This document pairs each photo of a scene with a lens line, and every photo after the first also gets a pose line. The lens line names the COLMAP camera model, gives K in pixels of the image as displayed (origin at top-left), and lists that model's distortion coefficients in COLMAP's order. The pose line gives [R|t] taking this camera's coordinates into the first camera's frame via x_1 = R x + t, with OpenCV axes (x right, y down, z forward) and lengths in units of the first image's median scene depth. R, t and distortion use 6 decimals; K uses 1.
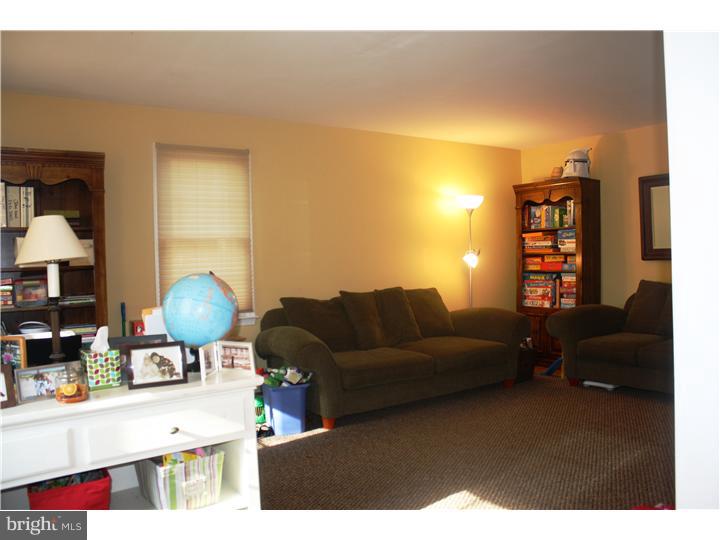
lens RADIAL K [[620.6, 0, 365.2], [0, 620.6, 267.1], [0, 0, 1]] dist [-0.089228, 0.013309]
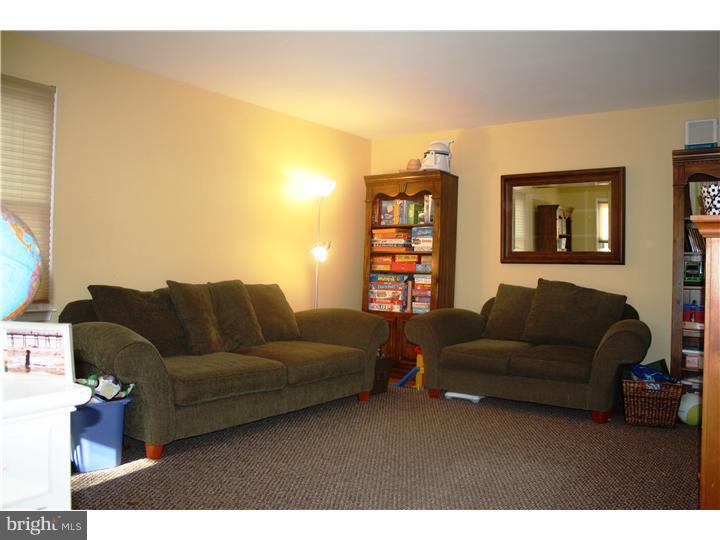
lens RADIAL K [[620.6, 0, 365.2], [0, 620.6, 267.1], [0, 0, 1]] dist [-0.089228, 0.013309]
pose [[0.948177, 0.047156, 0.314223, -0.041848], [-0.040495, 0.998796, -0.027696, 0.028543], [-0.315151, 0.013536, 0.948945, 0.153609]]
